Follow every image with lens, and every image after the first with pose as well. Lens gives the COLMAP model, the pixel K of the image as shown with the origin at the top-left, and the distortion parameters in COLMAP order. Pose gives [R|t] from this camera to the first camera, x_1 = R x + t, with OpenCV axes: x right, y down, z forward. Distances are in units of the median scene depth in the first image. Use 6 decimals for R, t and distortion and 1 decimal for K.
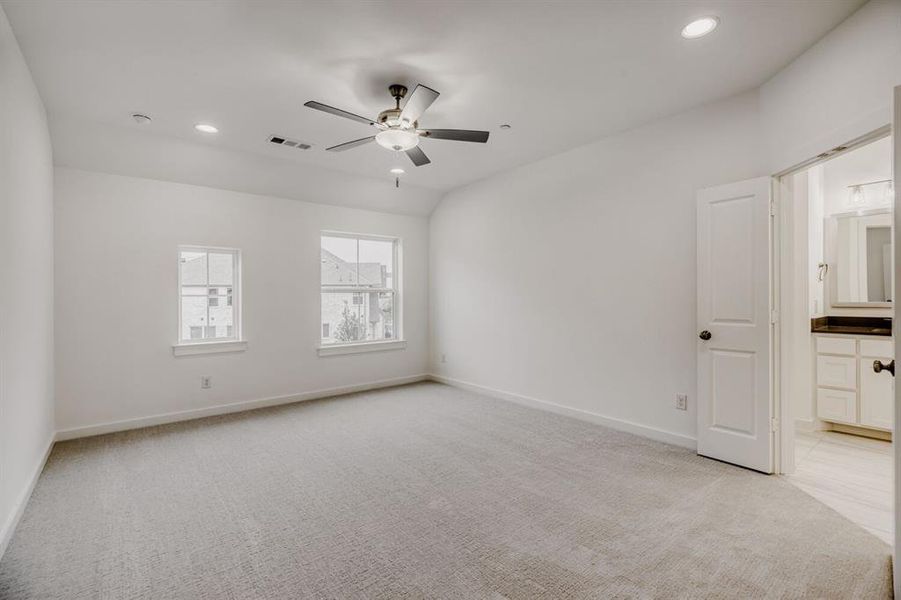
lens RADIAL K [[409.1, 0, 454.1], [0, 409.1, 299.8], [0, 0, 1]] dist [0.000486, 0.000107]
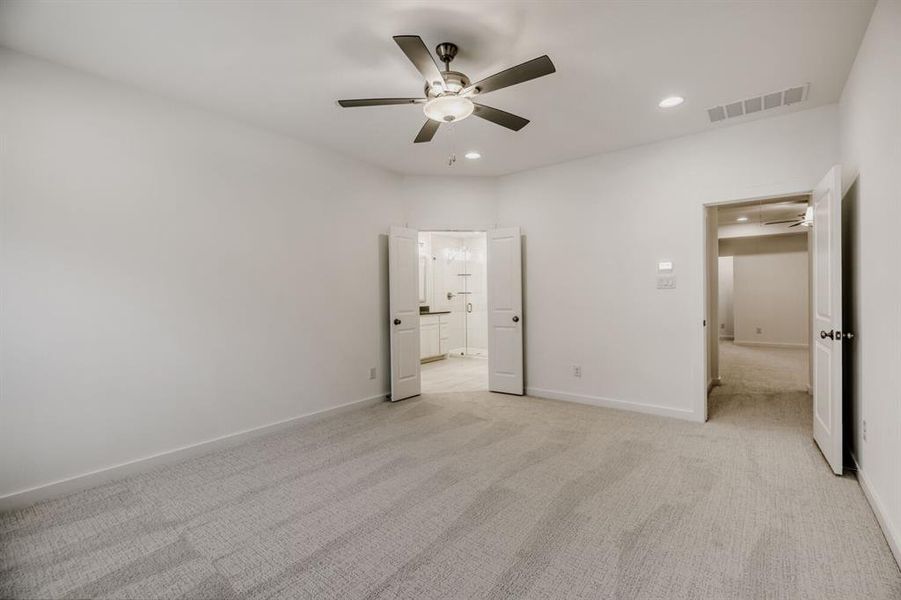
lens RADIAL K [[409.1, 0, 454.1], [0, 409.1, 299.8], [0, 0, 1]] dist [0.000486, 0.000107]
pose [[-0.238253, -0.001157, 0.971203, -0.991020], [0.017348, 0.999835, 0.005447, -0.000057], [-0.971048, 0.018146, -0.238193, 1.232785]]
